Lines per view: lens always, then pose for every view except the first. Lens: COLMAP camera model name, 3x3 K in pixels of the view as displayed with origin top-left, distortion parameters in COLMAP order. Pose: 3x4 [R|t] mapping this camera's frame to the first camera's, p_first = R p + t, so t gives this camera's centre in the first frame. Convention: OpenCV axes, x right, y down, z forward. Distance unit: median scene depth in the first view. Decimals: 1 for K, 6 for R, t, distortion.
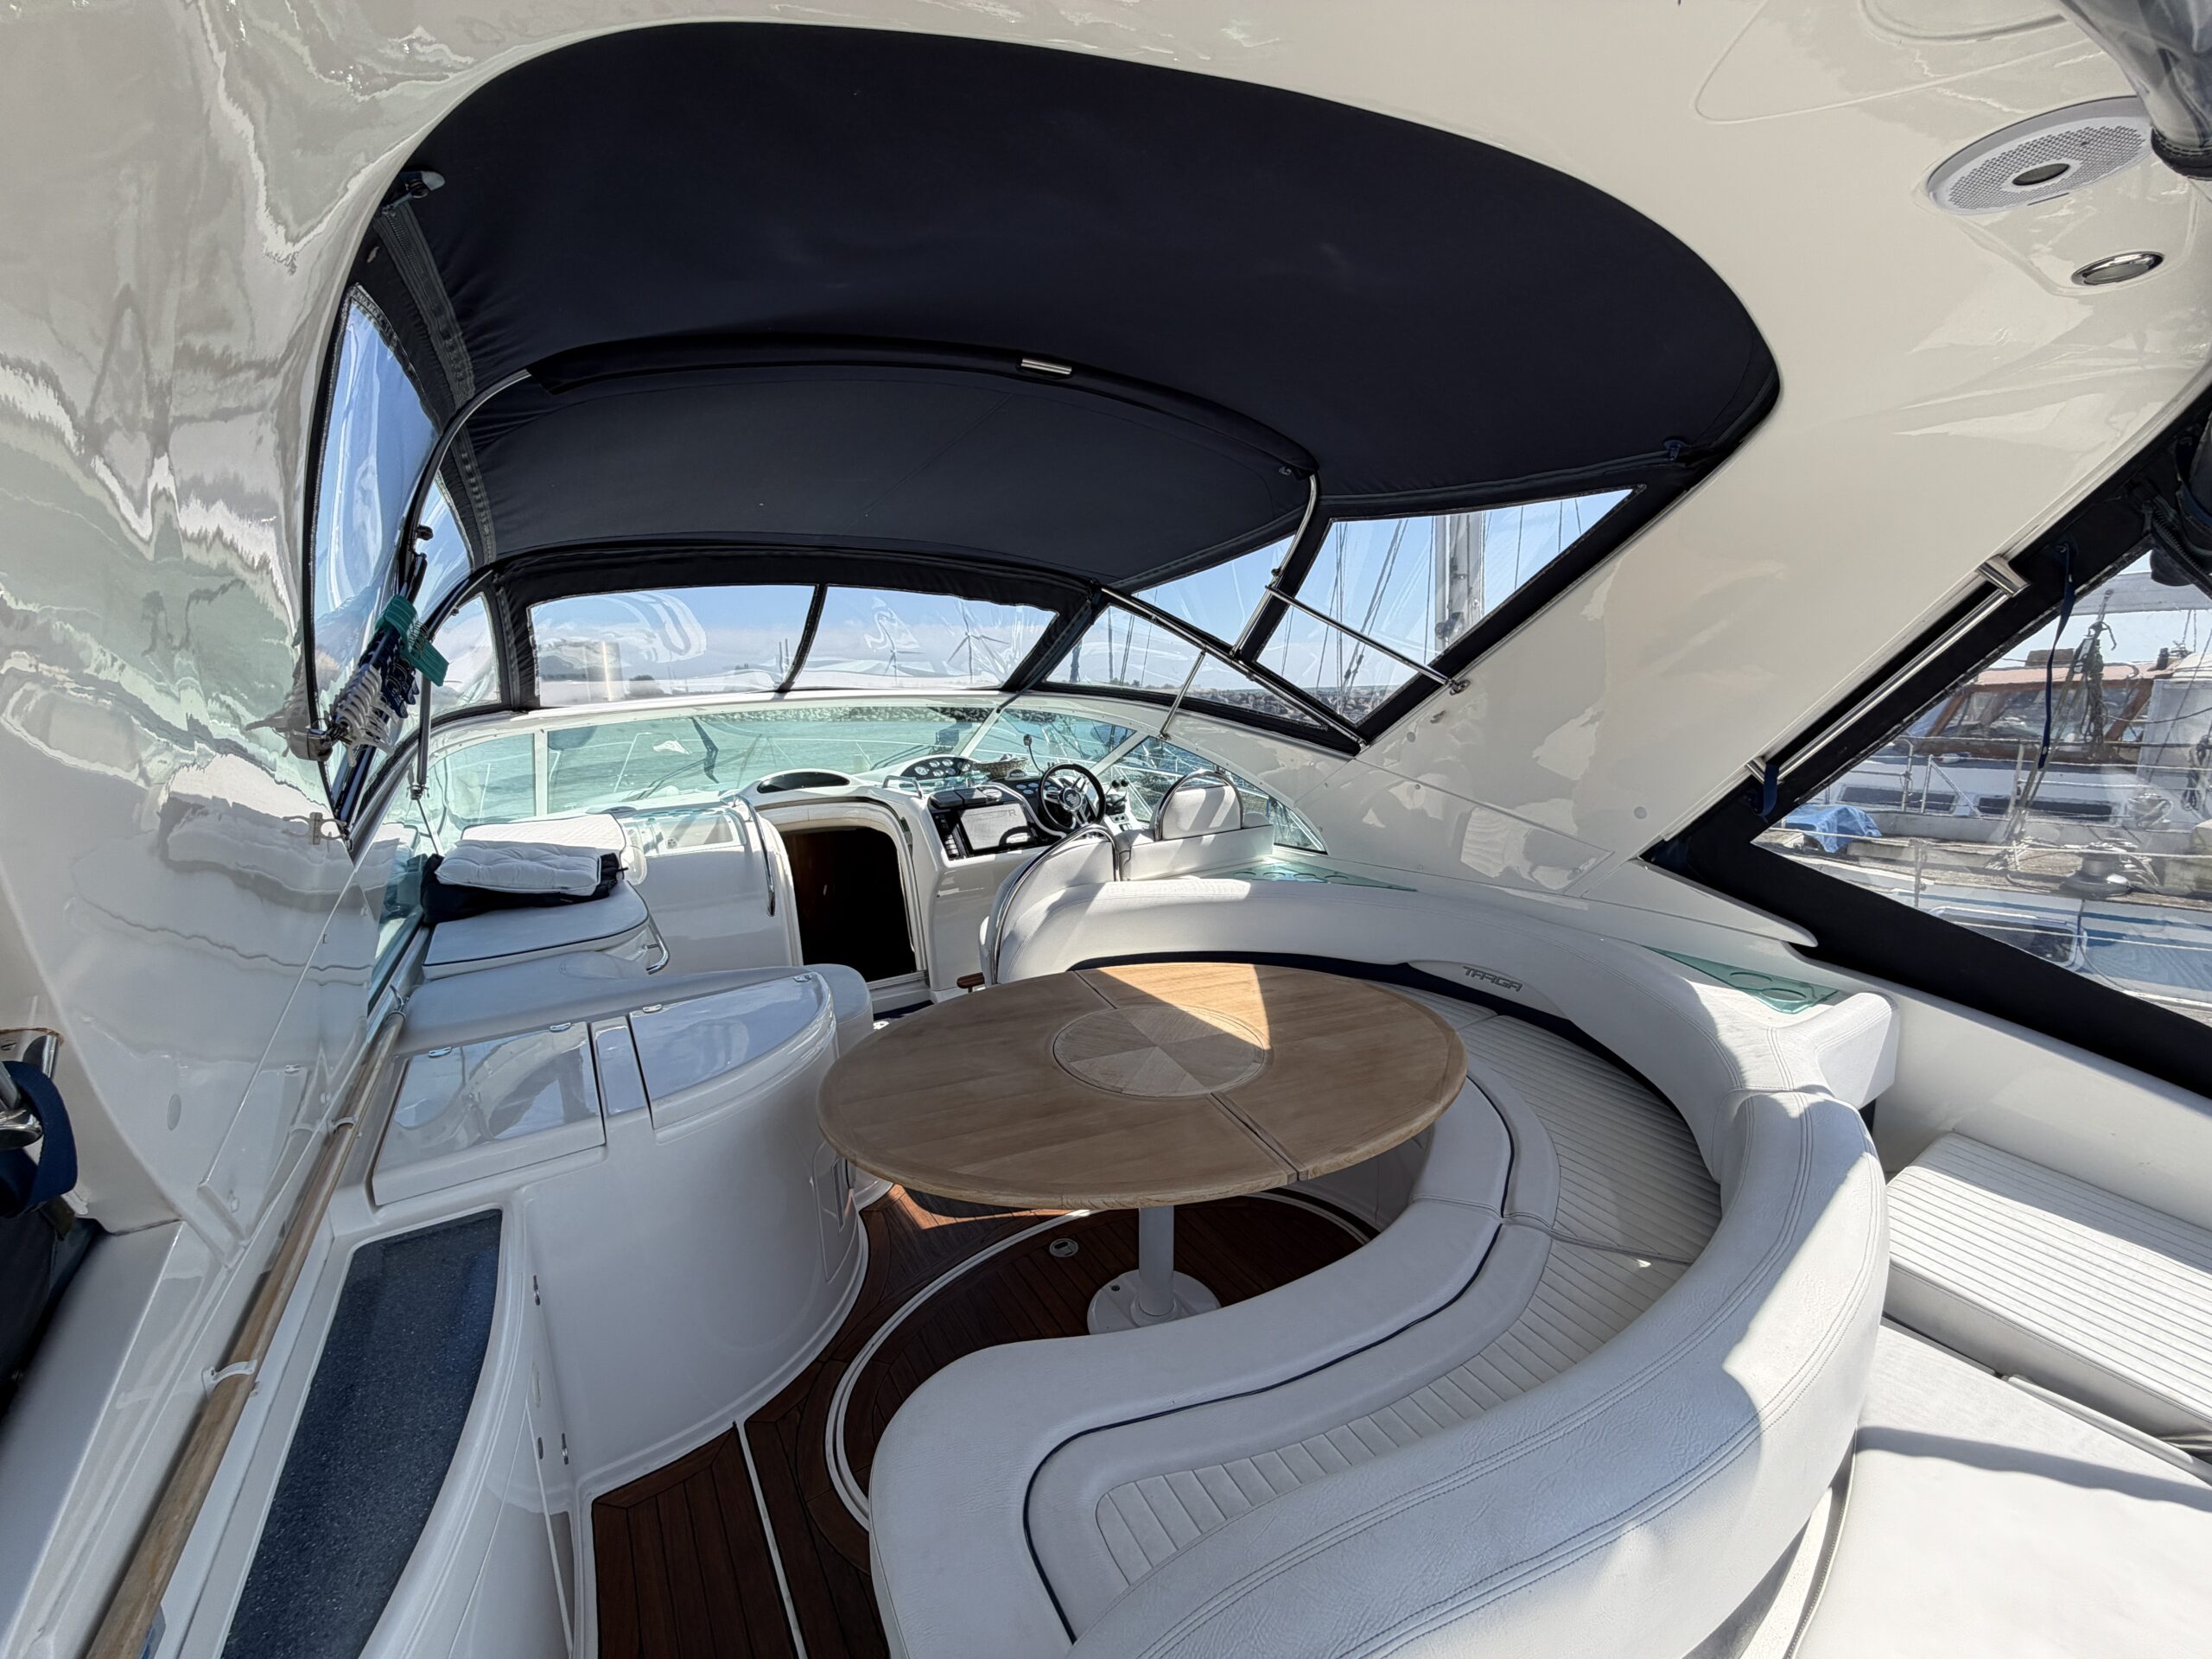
lens RADIAL K [[881.1, 0, 1099.6], [0, 881.1, 828.8], [0, 0, 1]] dist [0.001506, 0.000221]
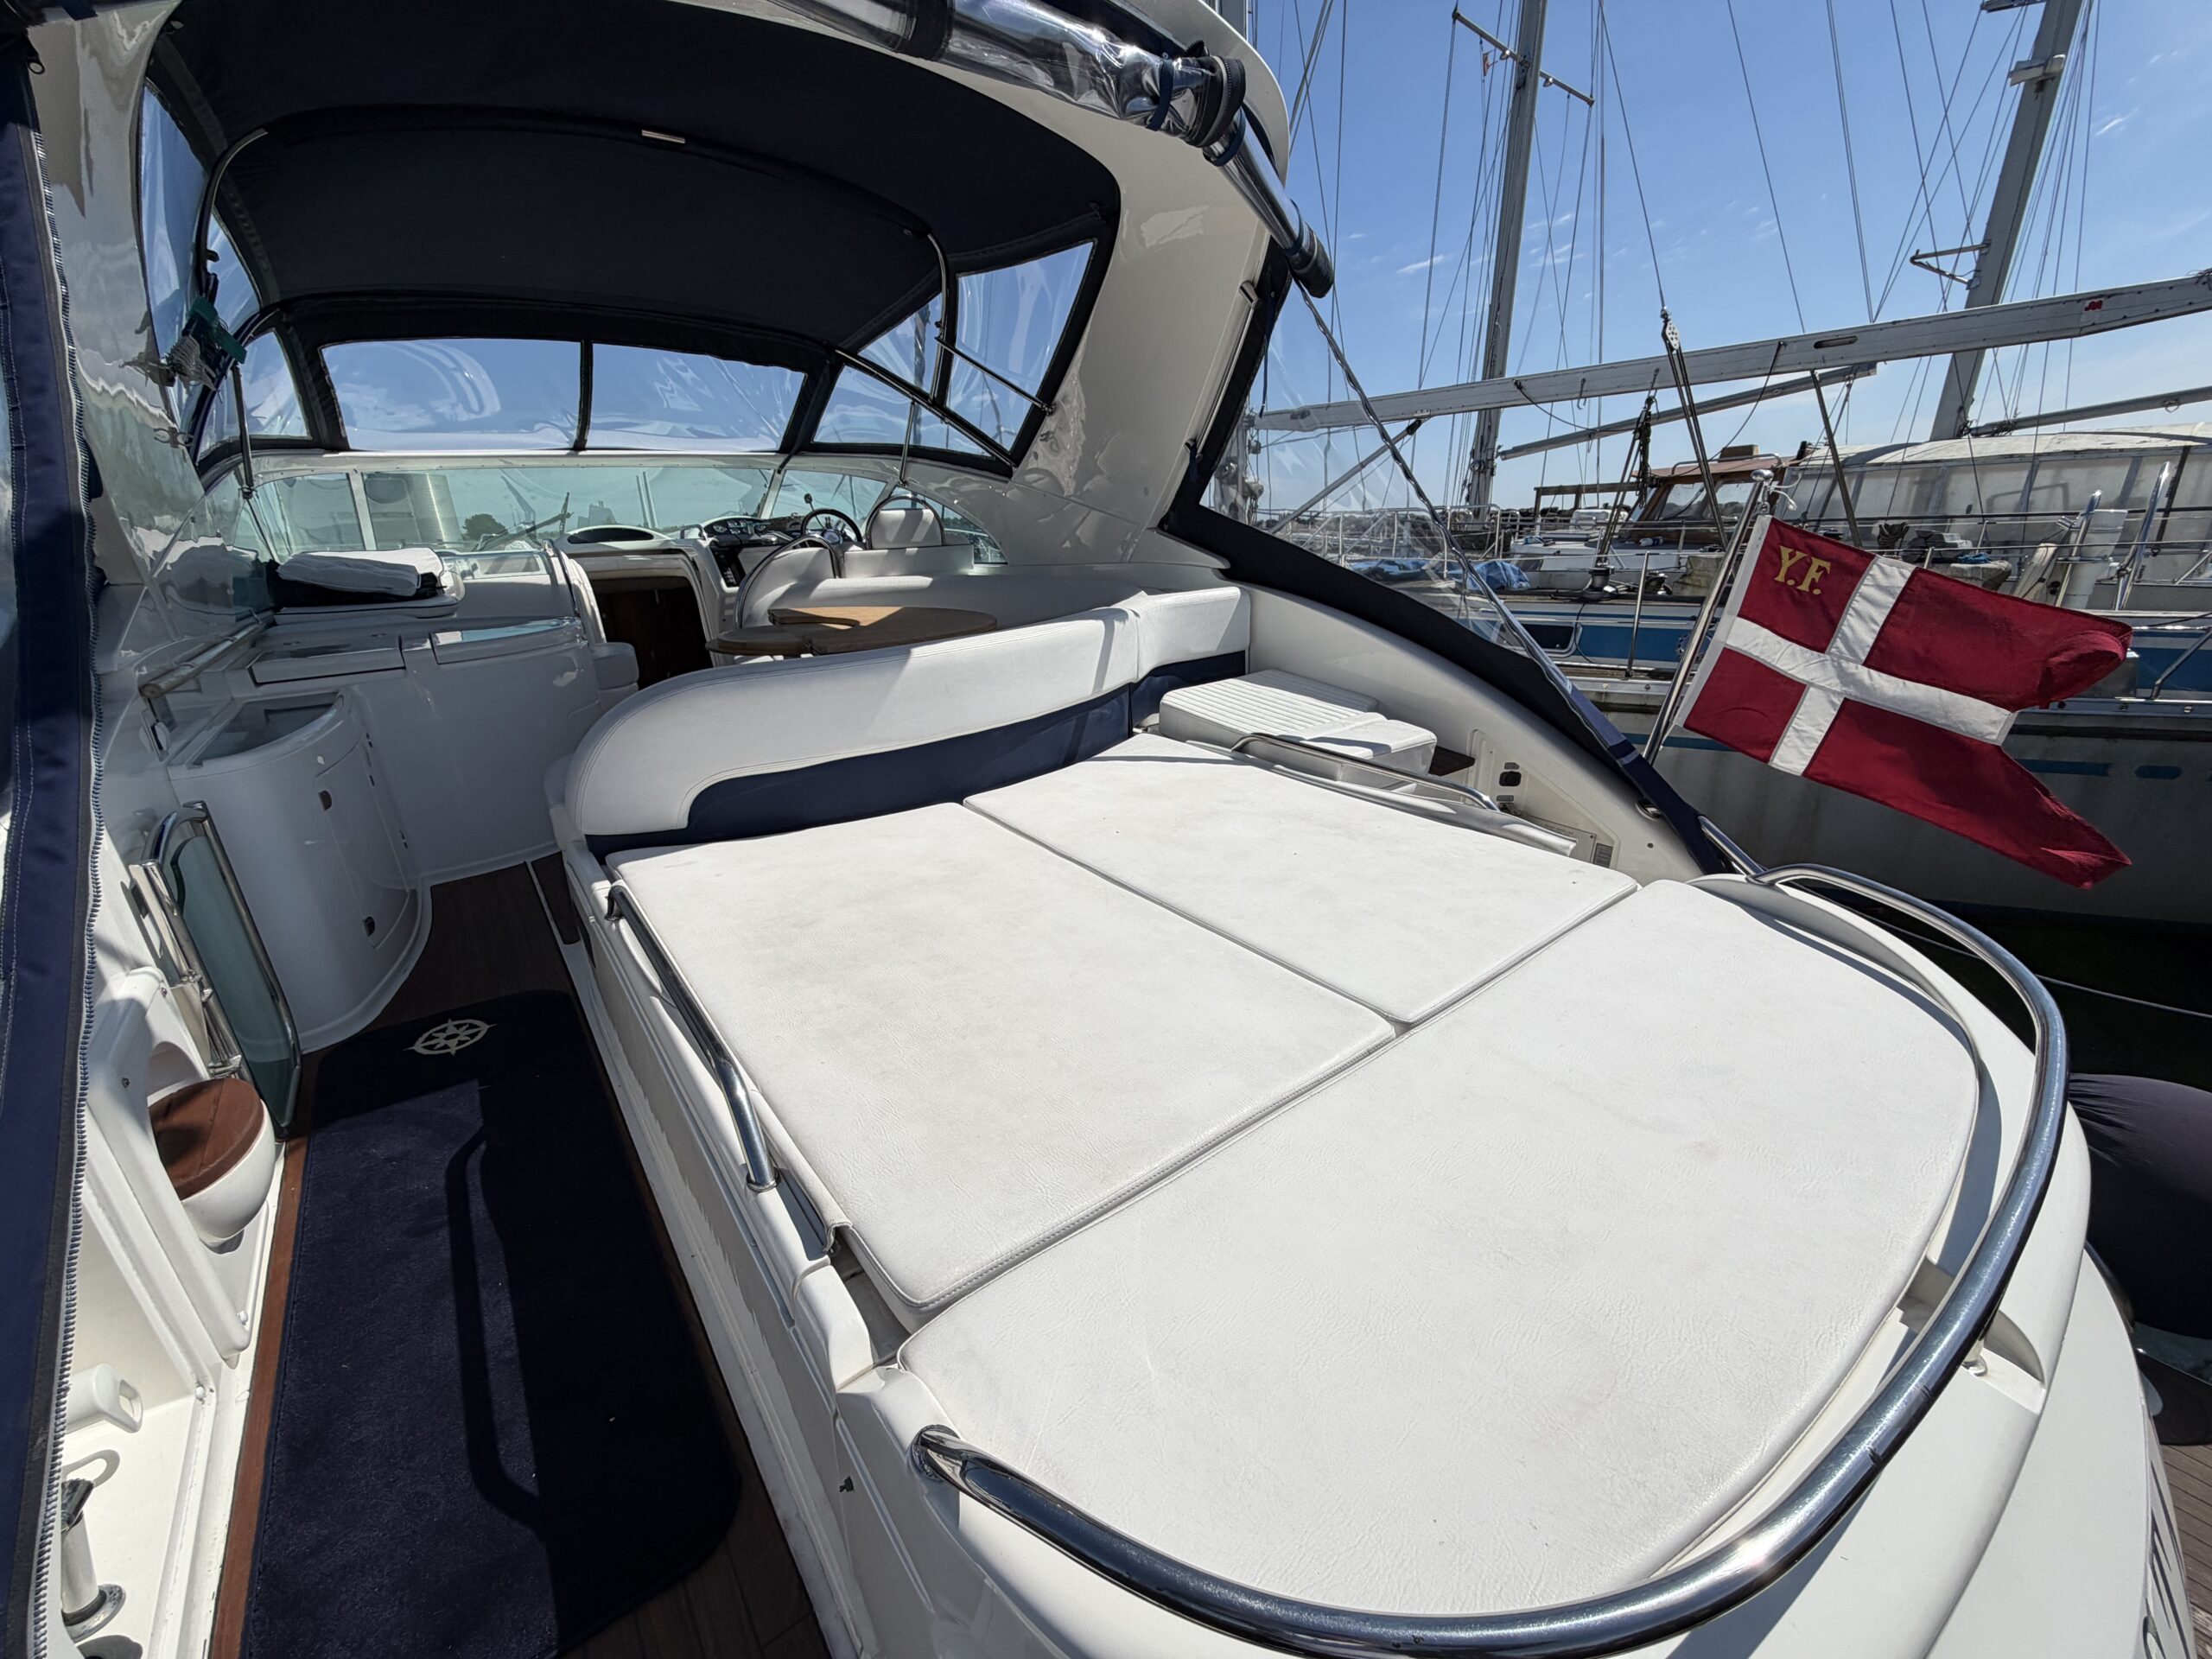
lens RADIAL K [[883.0, 0, 1106.7], [0, 883.0, 831.7], [0, 0, 1]] dist [-0.002844, -0.000200]
pose [[0.995820, -0.035437, 0.084188, 0.286110], [0.020343, 0.984570, 0.173805, 0.199651], [-0.089048, -0.171366, 0.981175, -0.373899]]
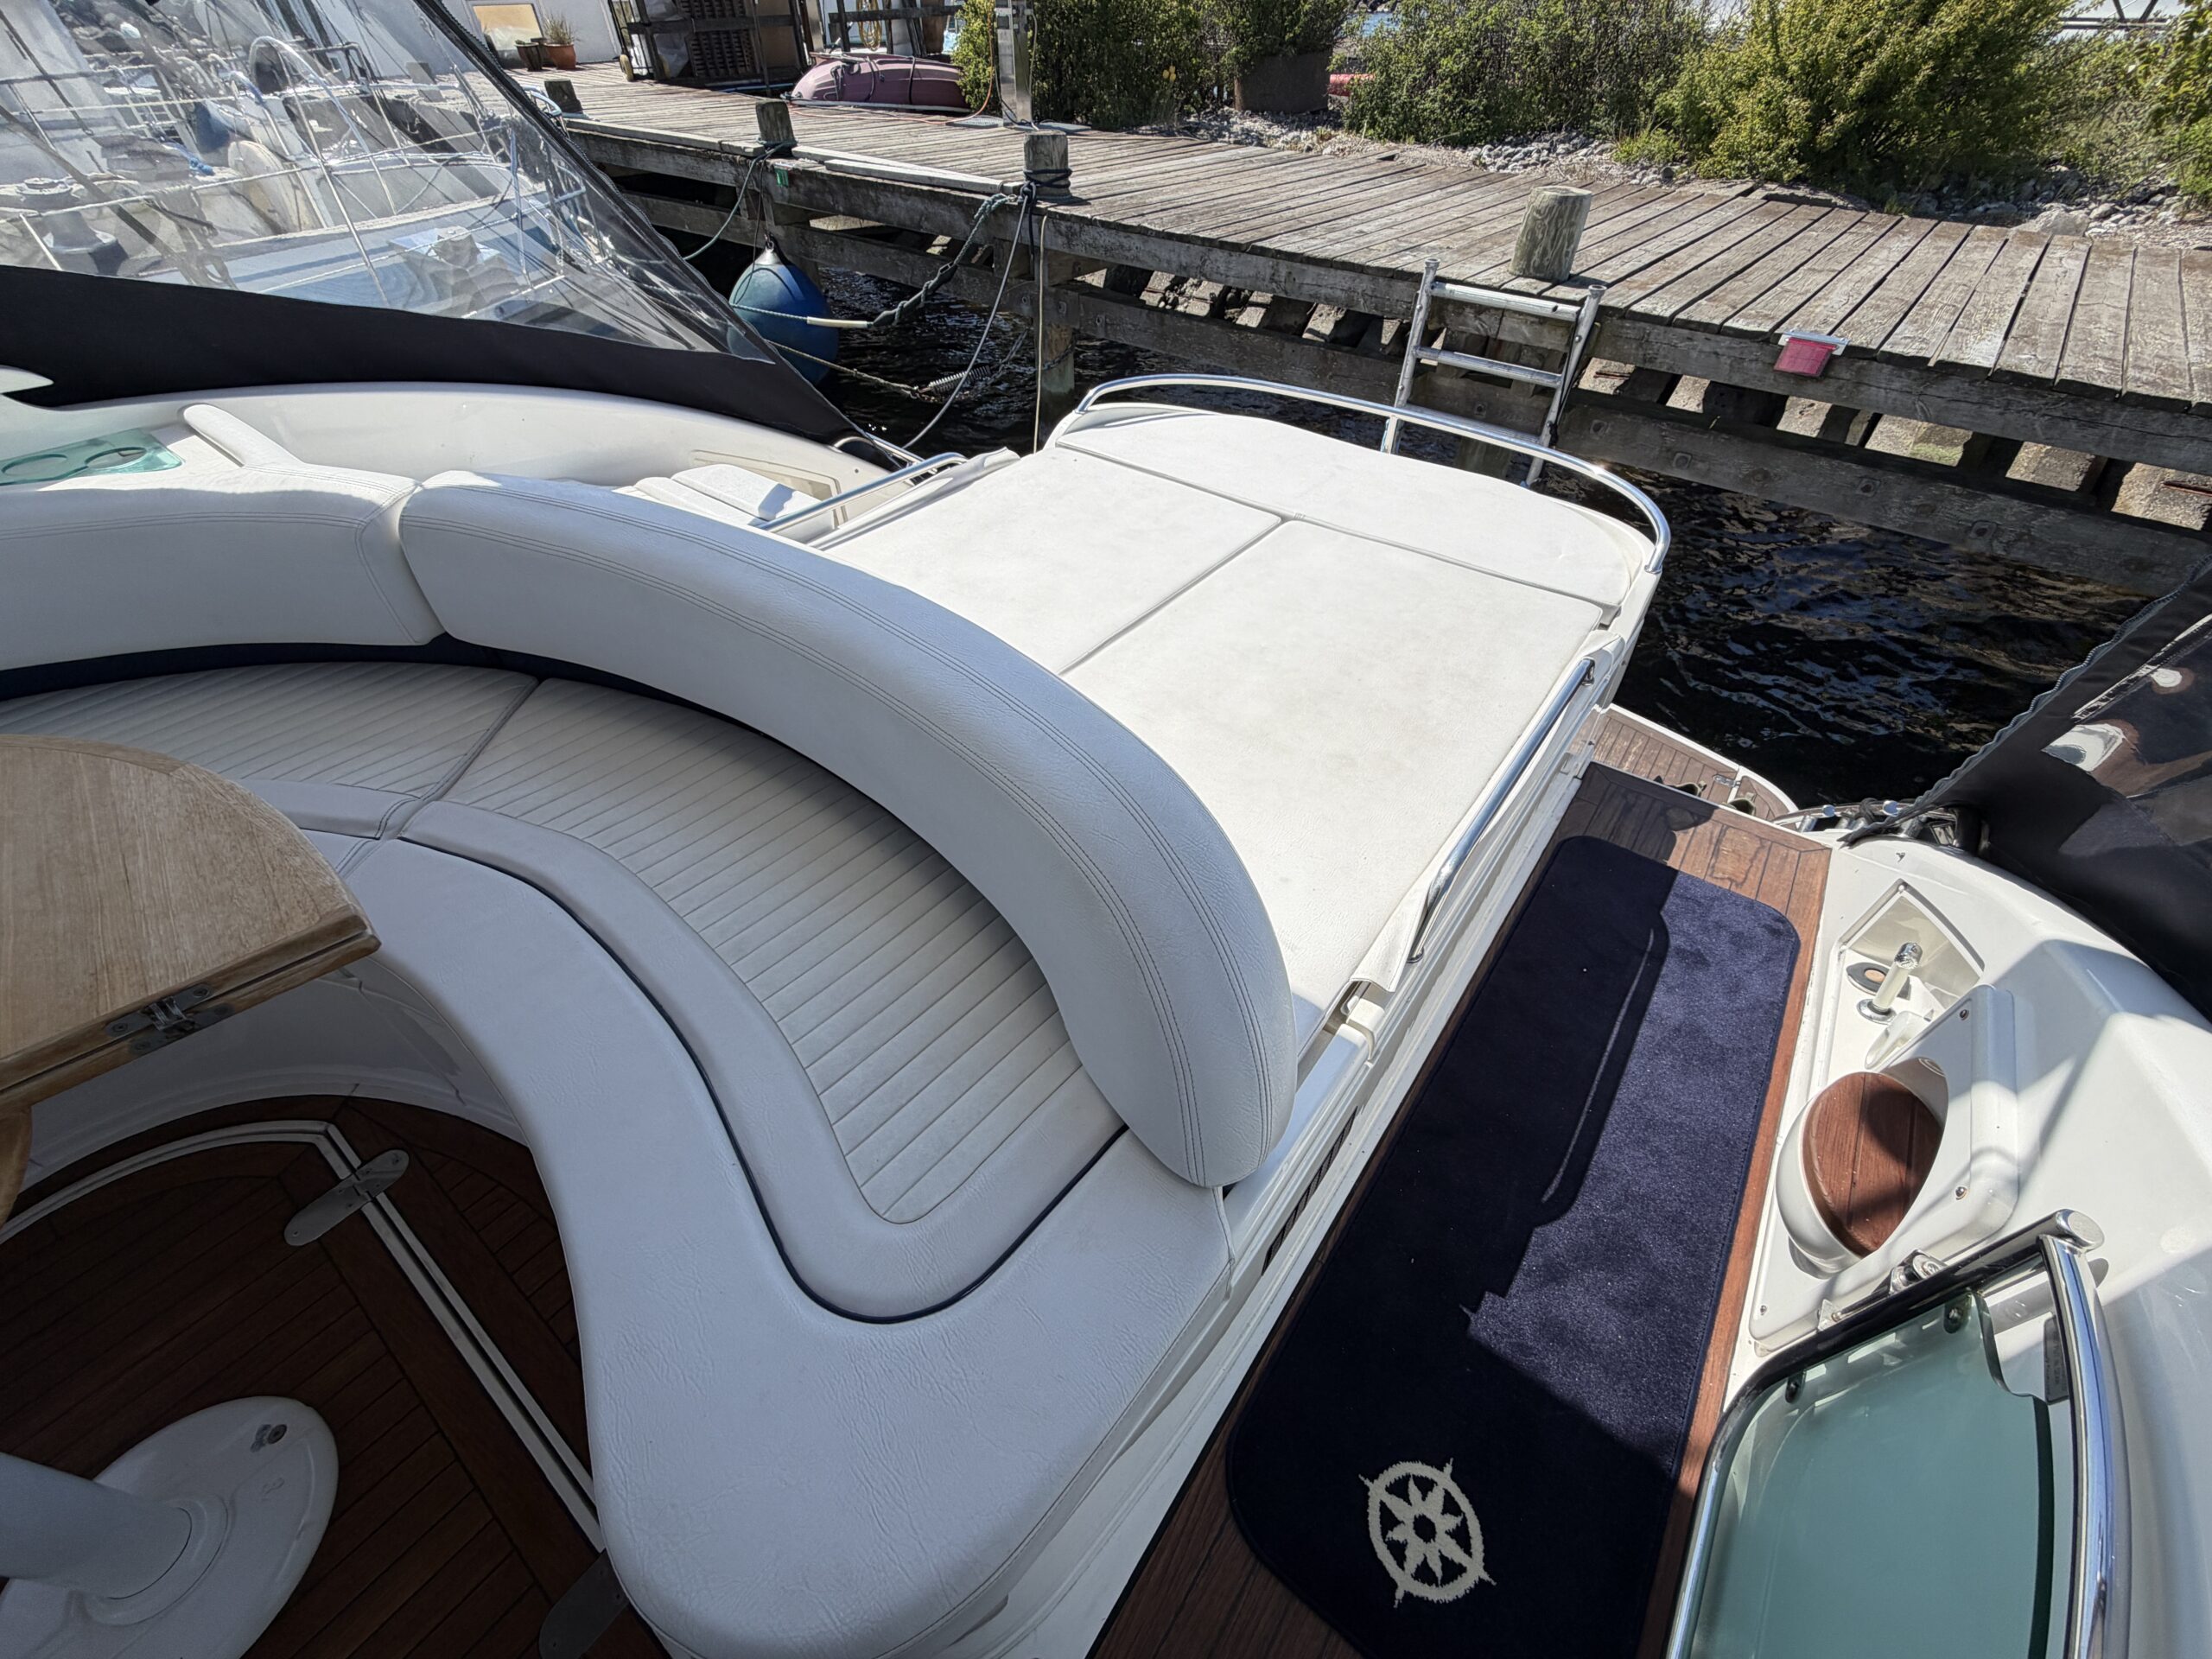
lens RADIAL K [[885.3, 0, 1101.4], [0, 885.3, 822.4], [0, 0, 1]] dist [-0.000537, -0.000262]
pose [[-0.355020, -0.622901, 0.697105, -0.129431], [0.157496, 0.695169, 0.701381, 0.007985], [-0.921496, 0.358796, -0.148695, 0.286059]]
